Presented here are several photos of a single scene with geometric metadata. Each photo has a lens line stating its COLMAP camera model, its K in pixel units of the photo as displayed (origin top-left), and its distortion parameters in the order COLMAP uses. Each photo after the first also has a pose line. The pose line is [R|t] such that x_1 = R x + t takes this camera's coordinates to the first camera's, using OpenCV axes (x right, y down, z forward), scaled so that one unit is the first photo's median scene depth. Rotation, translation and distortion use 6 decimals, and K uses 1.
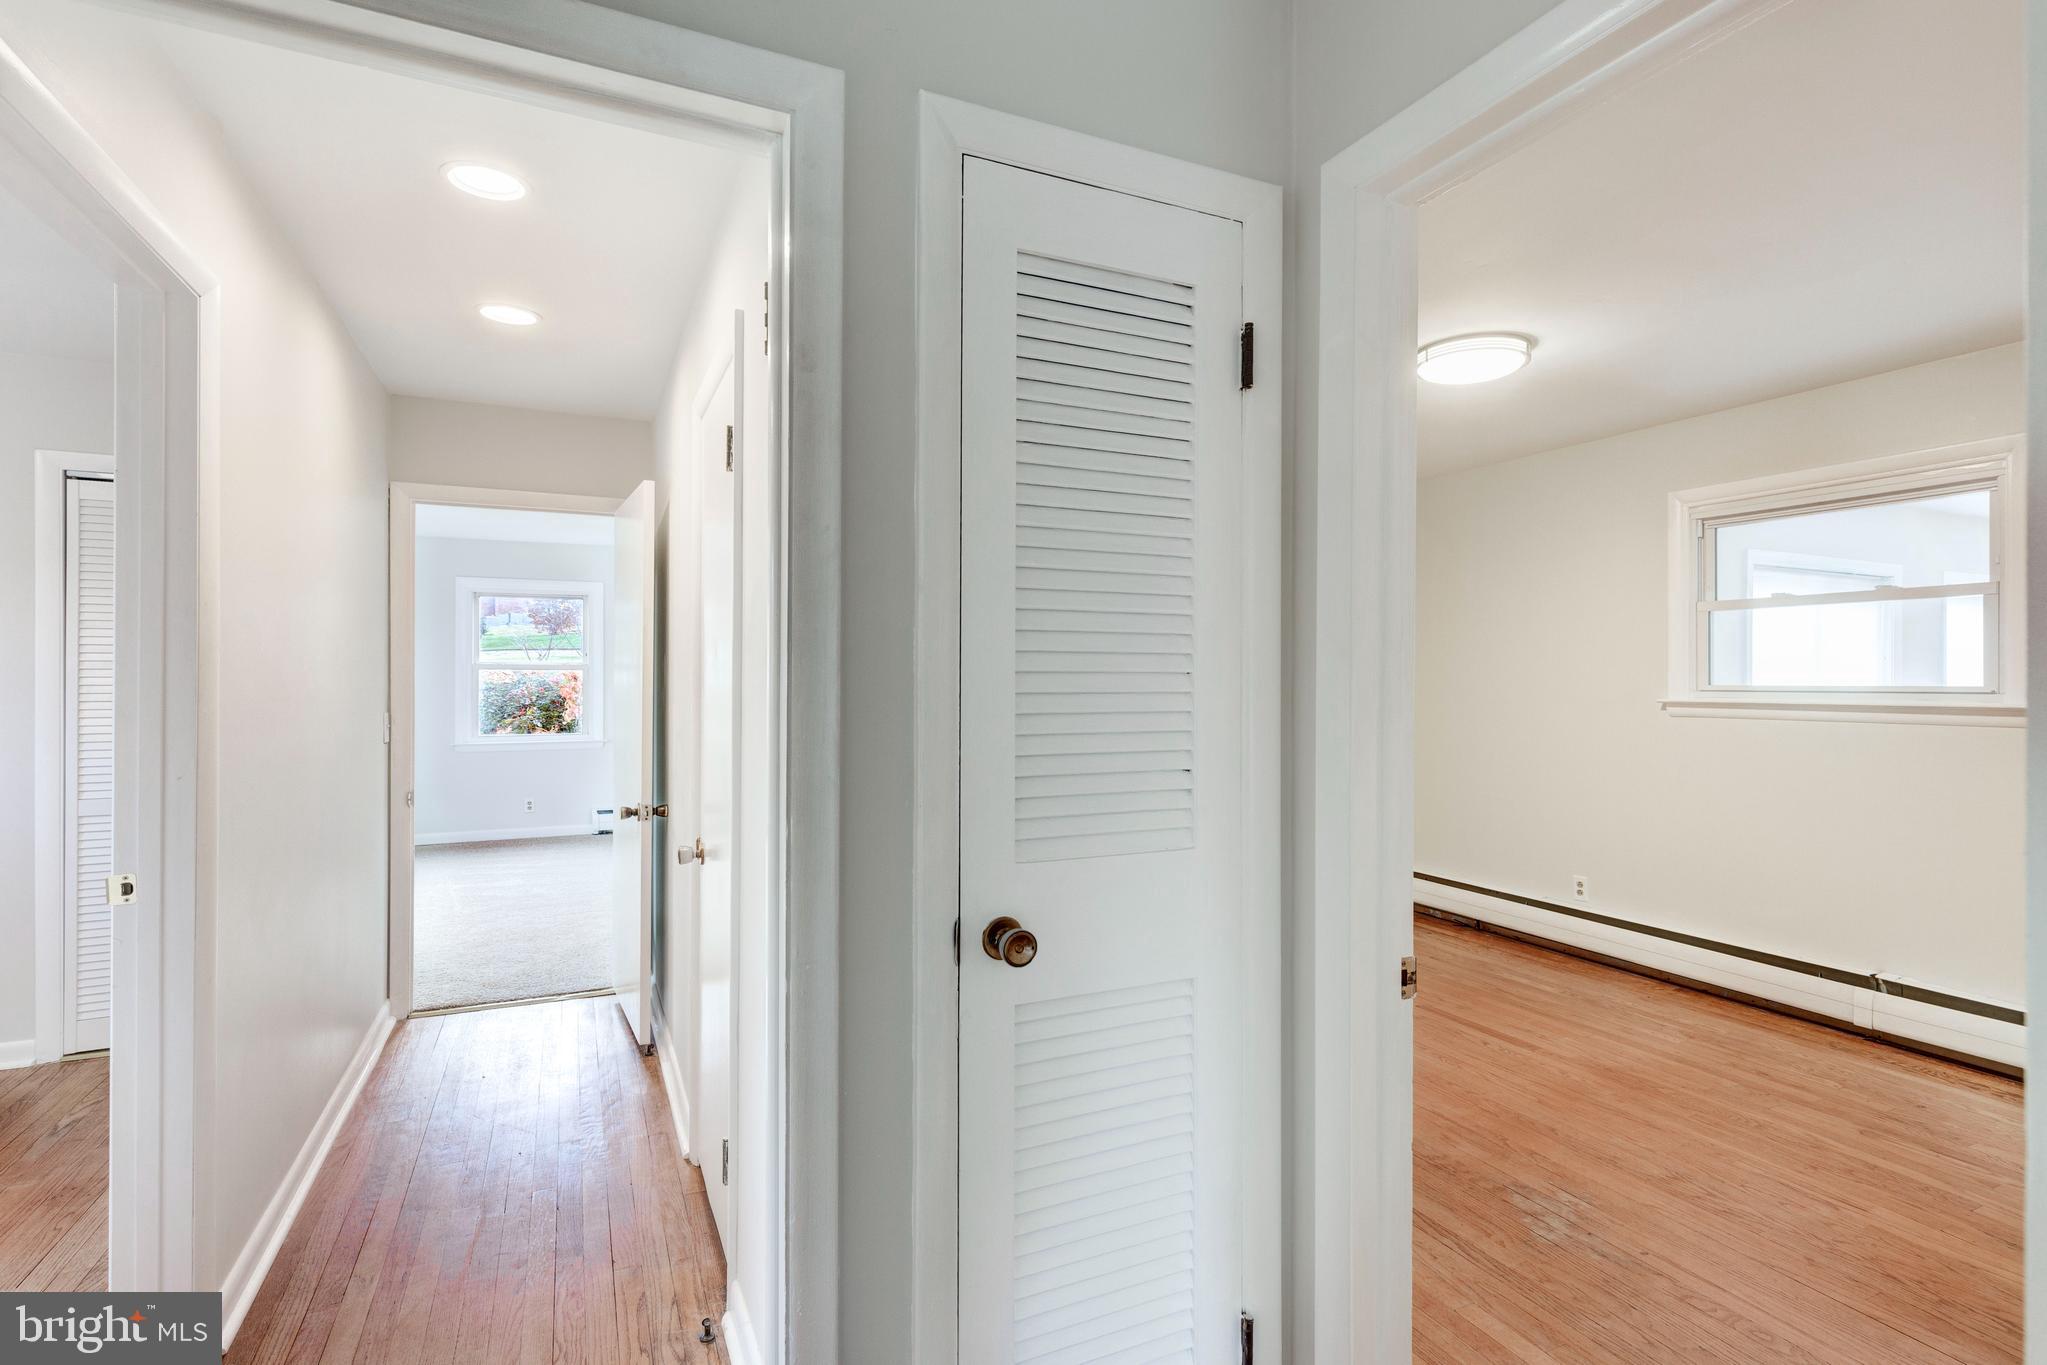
lens RADIAL K [[953.0, 0, 998.7], [0, 953.0, 680.7], [0, 0, 1]] dist [0.003564, -0.000159]
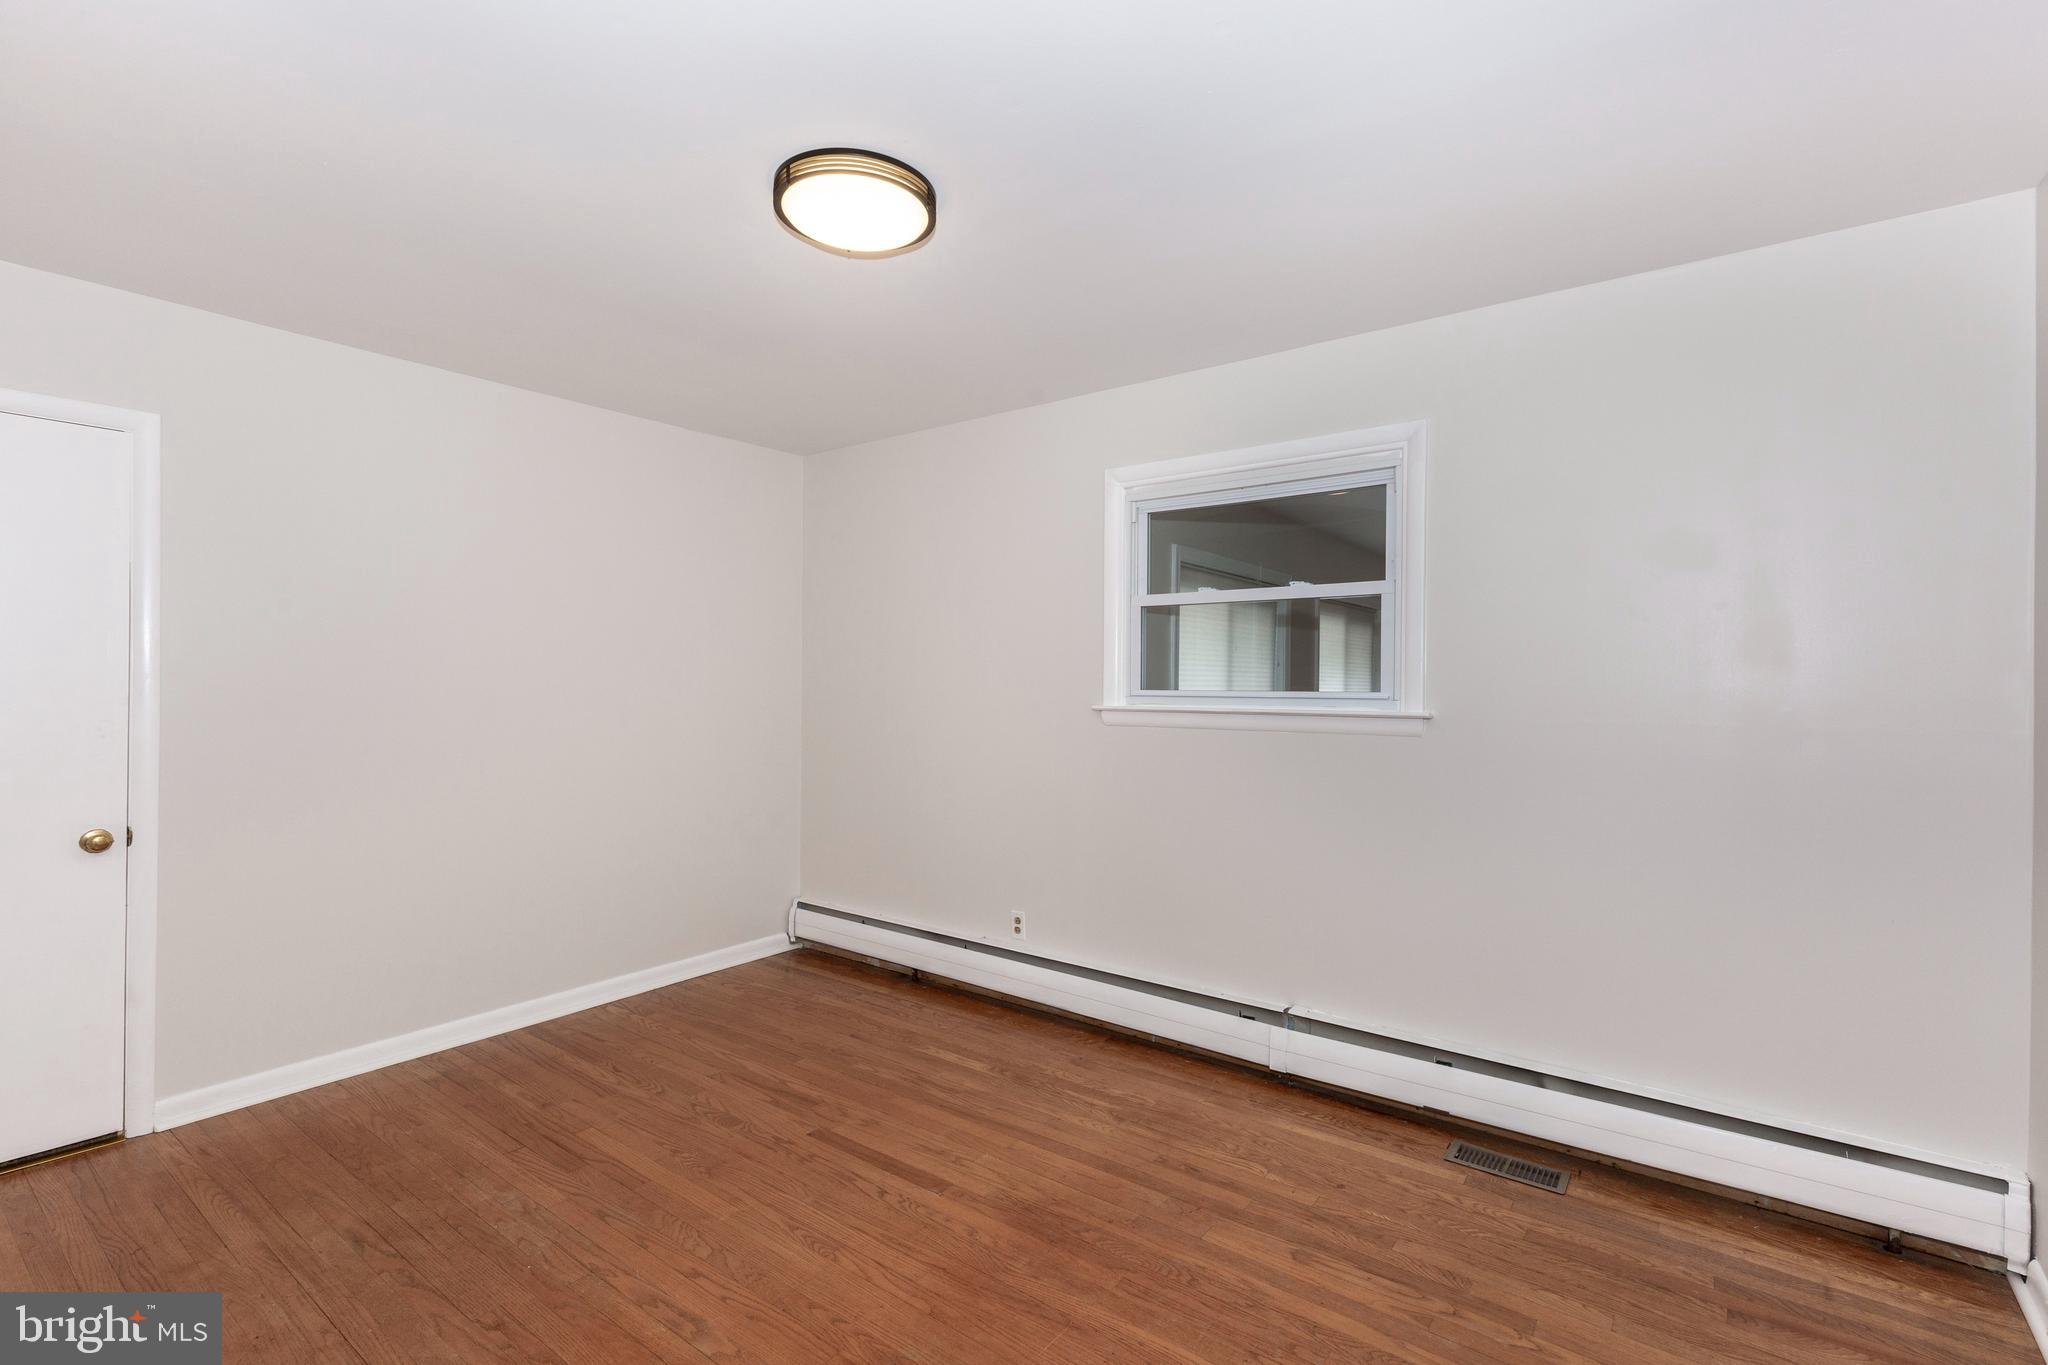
lens RADIAL K [[936.4, 0, 1011.7], [0, 936.4, 704.1], [0, 0, 1]] dist [0.000381, 0.000510]
pose [[0.876432, -0.005930, 0.481489, 0.266213], [-0.005825, 0.999720, 0.022917, 0.002143], [-0.481491, -0.022889, 0.876152, 0.360192]]
